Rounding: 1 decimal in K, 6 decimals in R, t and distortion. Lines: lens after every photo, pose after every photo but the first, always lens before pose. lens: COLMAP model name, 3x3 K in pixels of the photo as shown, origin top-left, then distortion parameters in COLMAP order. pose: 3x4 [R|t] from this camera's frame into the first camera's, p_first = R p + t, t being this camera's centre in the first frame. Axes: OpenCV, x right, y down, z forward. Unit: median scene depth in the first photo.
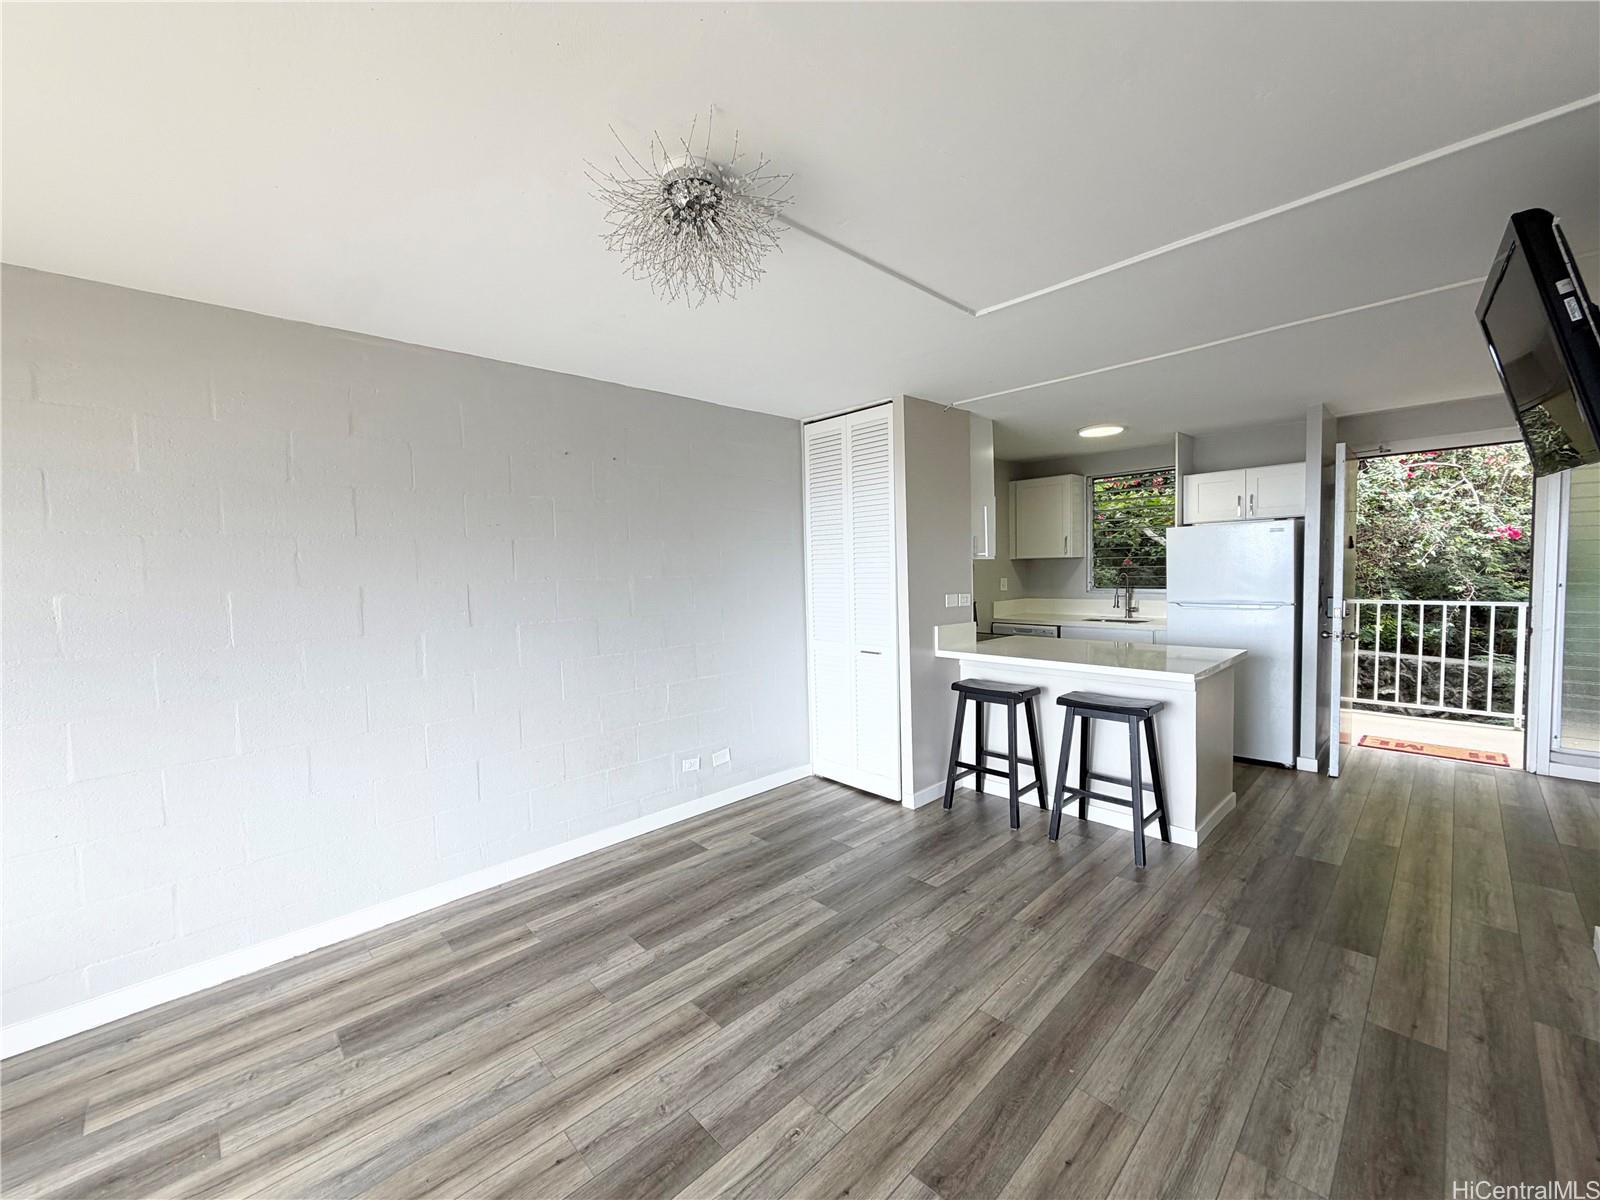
lens RADIAL K [[636.0, 0, 793.4], [0, 636.0, 599.8], [0, 0, 1]] dist [-0.001229, 0.000637]
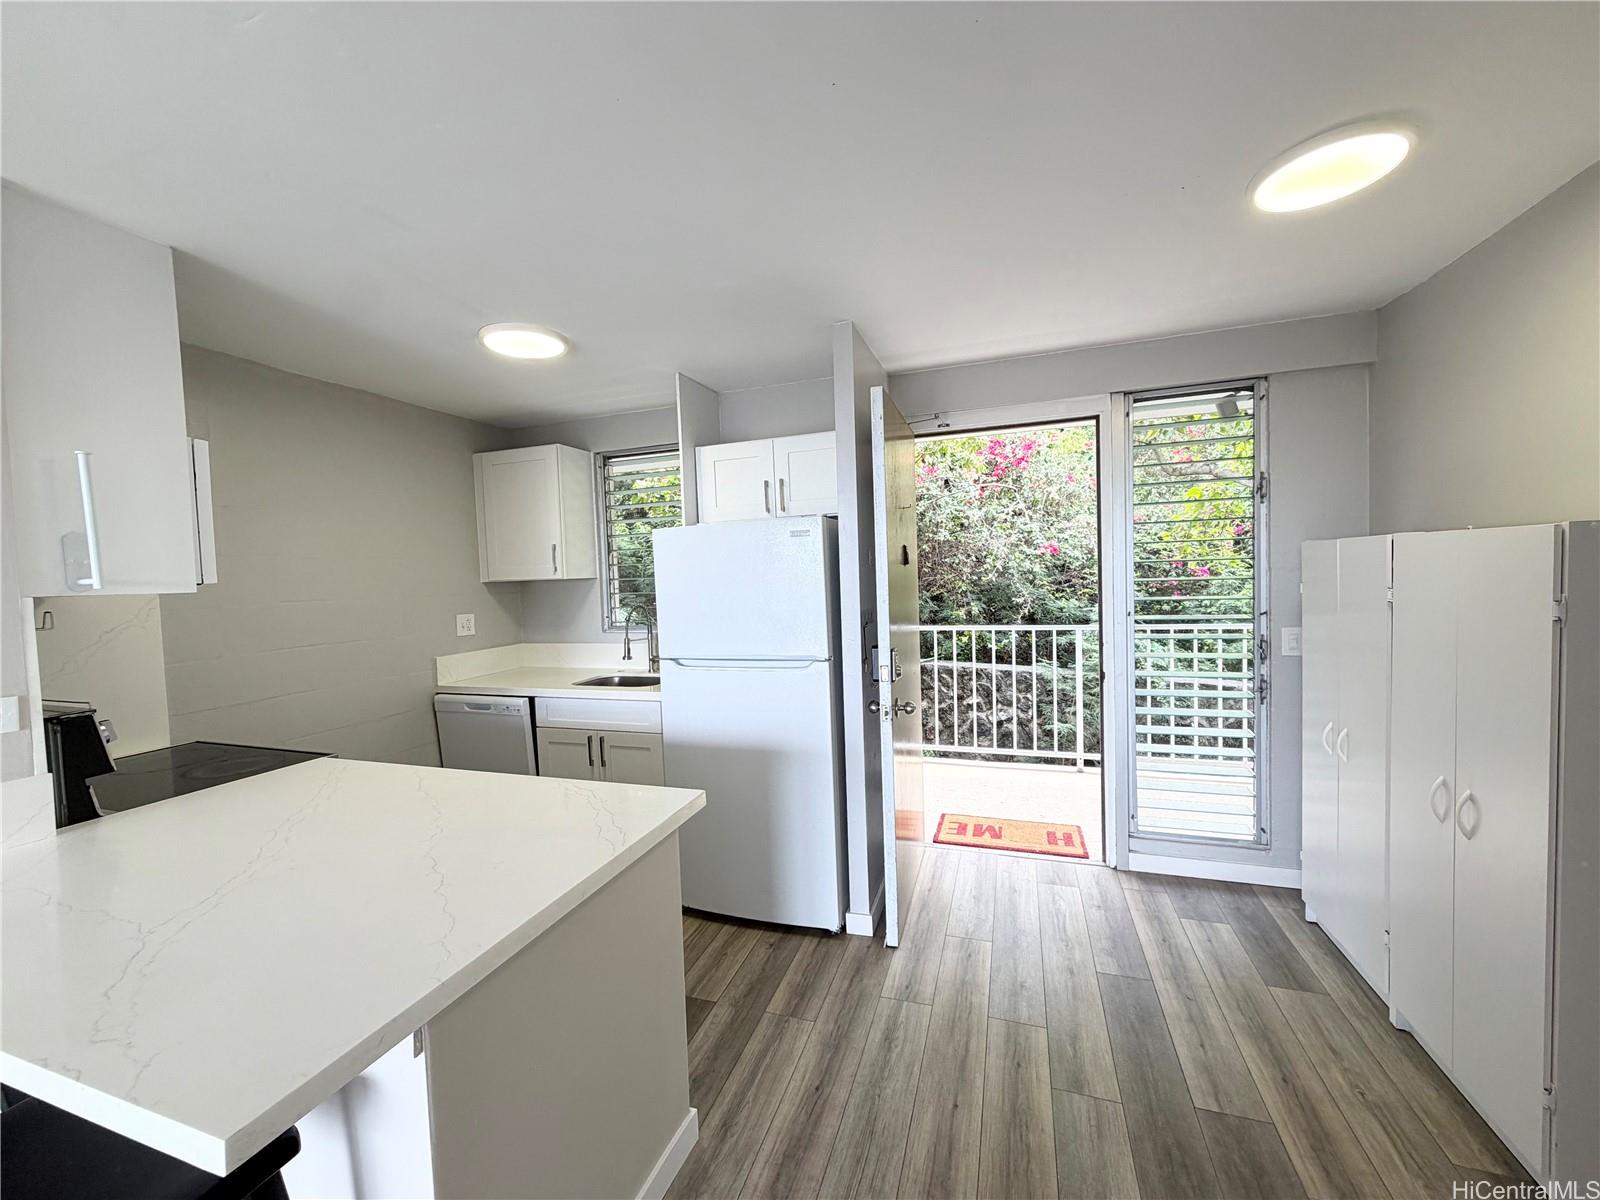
lens RADIAL K [[636.0, 0, 794.5], [0, 636.0, 601.2], [0, 0, 1]] dist [-0.001229, 0.000637]
pose [[0.889161, -0.028000, 0.456737, 0.368179], [0.037490, 0.999228, -0.011727, -0.030645], [-0.456056, 0.027550, 0.889524, 0.366676]]
